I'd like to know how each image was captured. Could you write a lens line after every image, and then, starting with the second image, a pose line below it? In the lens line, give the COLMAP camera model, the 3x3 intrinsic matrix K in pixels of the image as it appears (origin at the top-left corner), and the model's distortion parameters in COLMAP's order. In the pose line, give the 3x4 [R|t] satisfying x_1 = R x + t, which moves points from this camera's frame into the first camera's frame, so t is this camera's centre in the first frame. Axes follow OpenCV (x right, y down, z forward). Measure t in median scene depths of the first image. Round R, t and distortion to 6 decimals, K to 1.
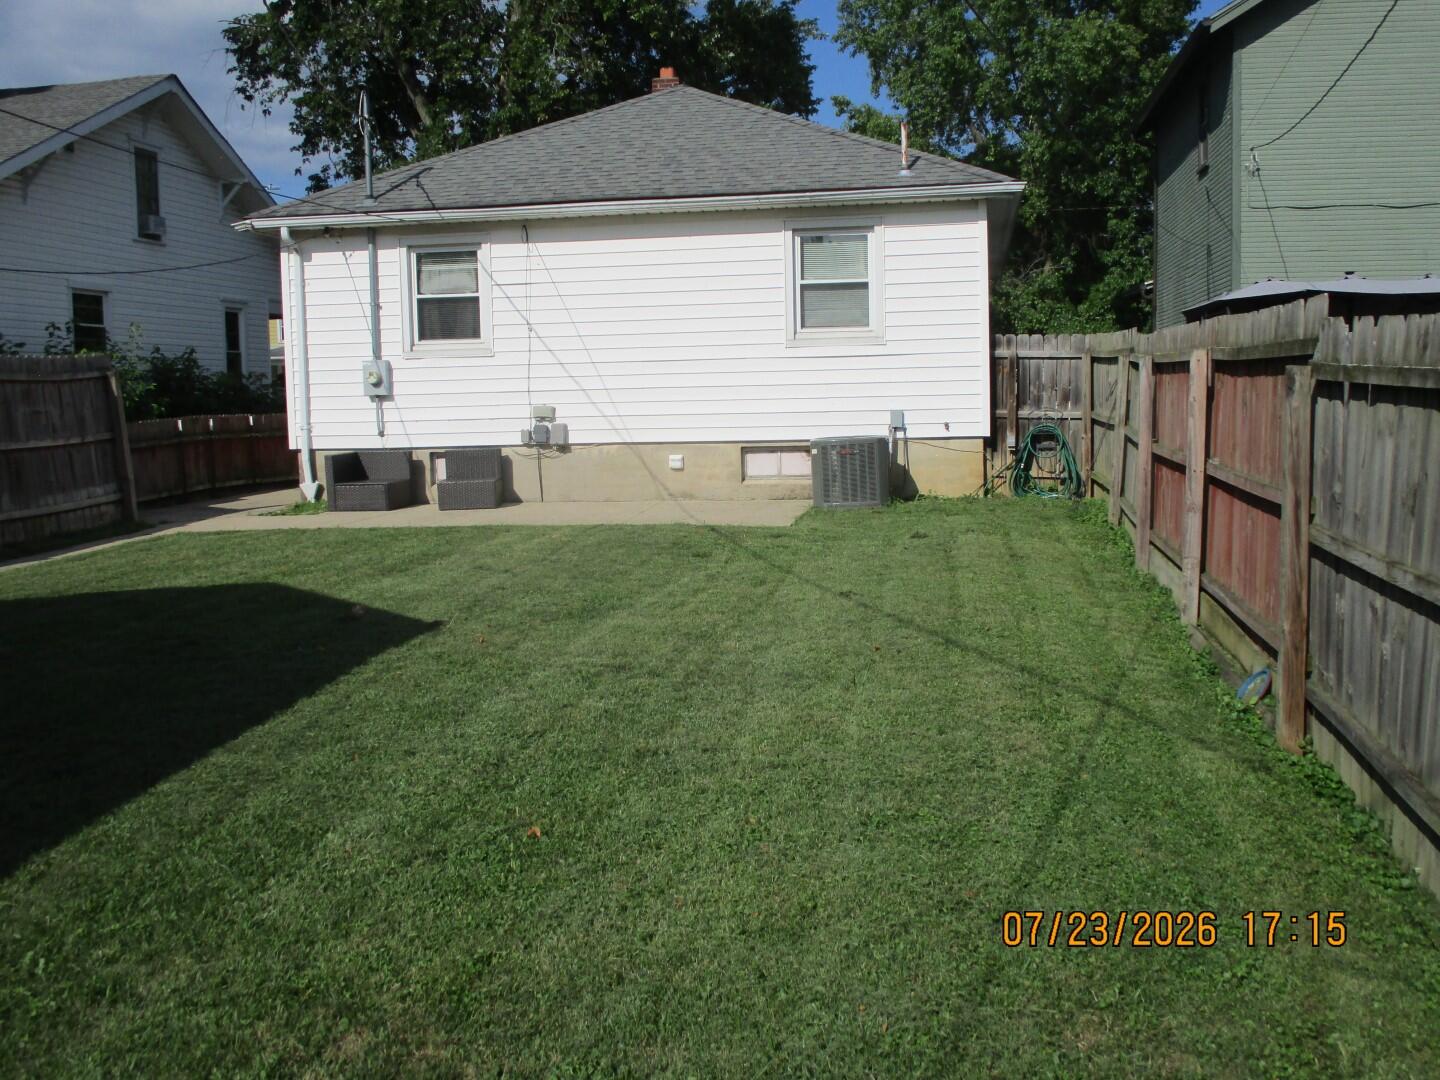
lens RADIAL K [[1437.5, 0, 729.2], [0, 1437.5, 532.1], [0, 0, 1]] dist [-0.035182, -0.015548]
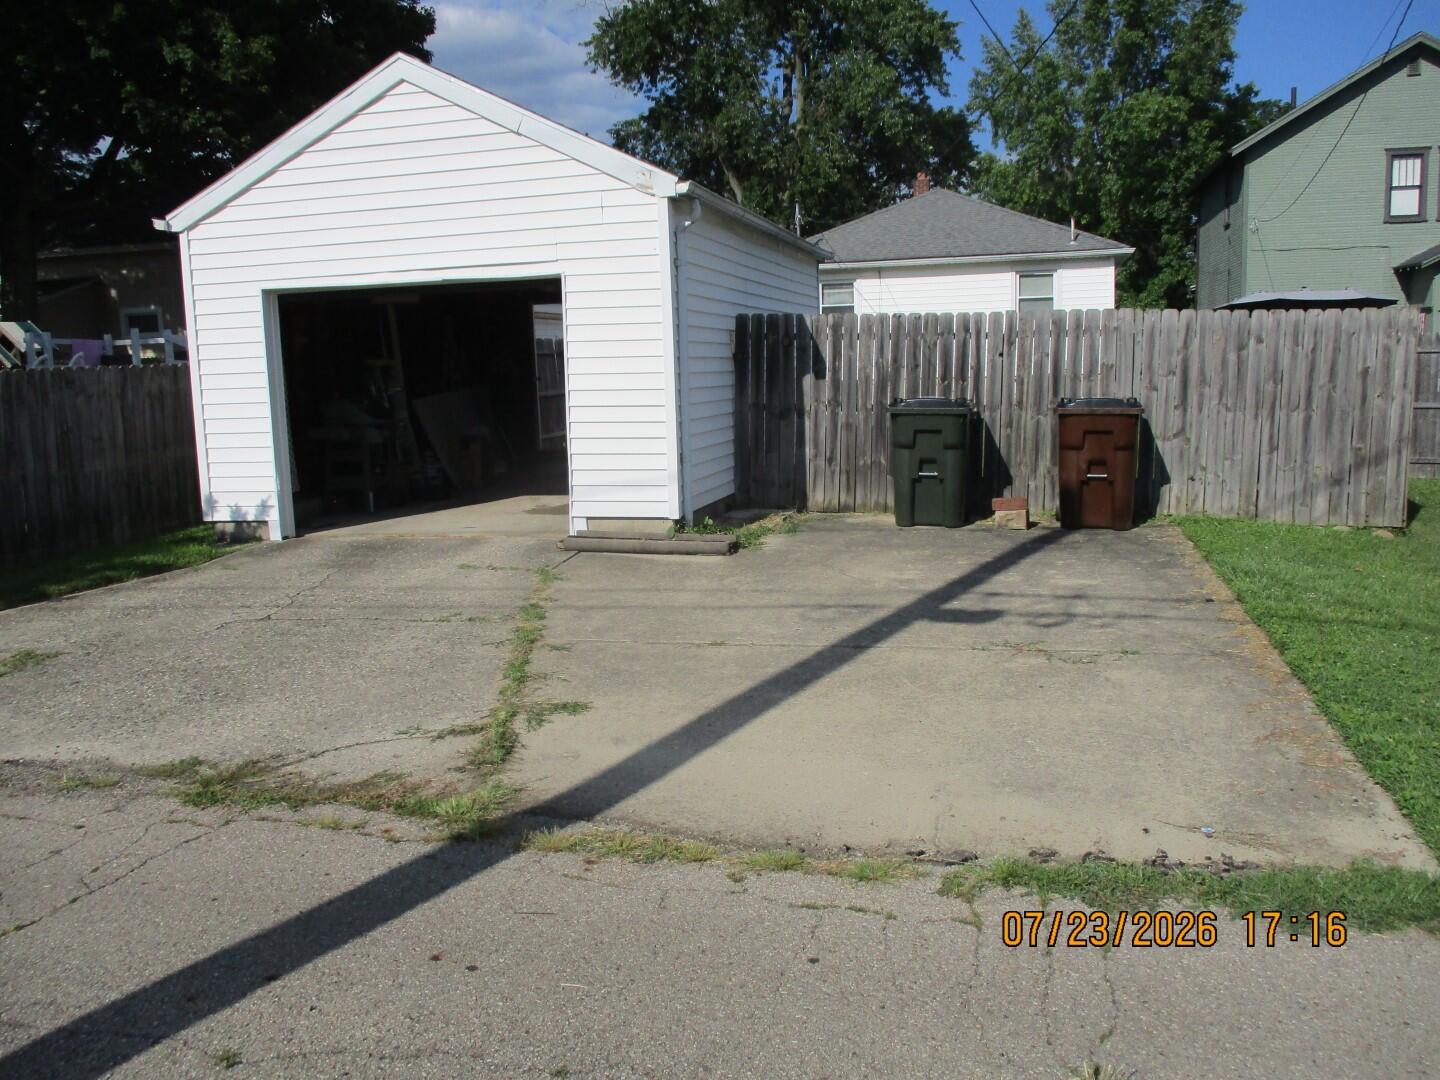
lens RADIAL K [[1185.9, 0, 727.7], [0, 1185.9, 535.4], [0, 0, 1]] dist [-0.040985, 0.011059]
pose [[0.996459, 0.005059, -0.083928, -0.207616], [-0.001040, 0.998853, 0.047861, 0.076757], [0.084074, -0.047604, 0.995322, -0.671366]]
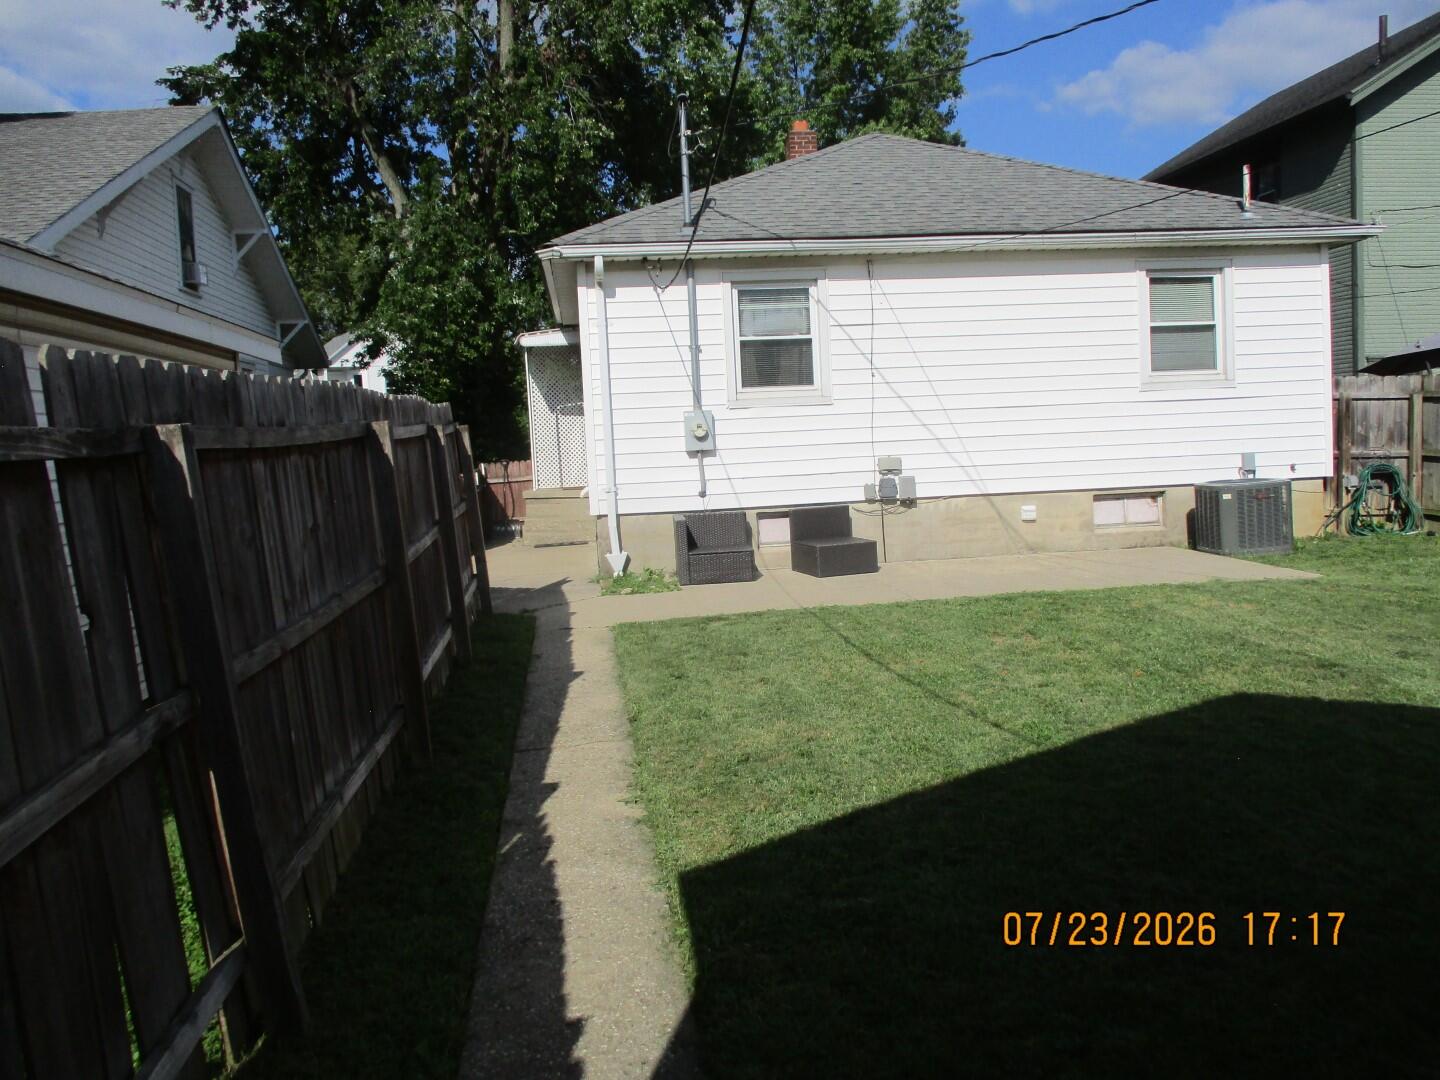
lens RADIAL K [[1185.9, 0, 727.7], [0, 1185.9, 535.4], [0, 0, 1]] dist [-0.040985, 0.011059]
pose [[0.961024, -0.043270, 0.273058, -0.431532], [0.050029, 0.998589, -0.017836, -0.029737], [-0.271901, 0.030801, 0.961832, 0.300040]]
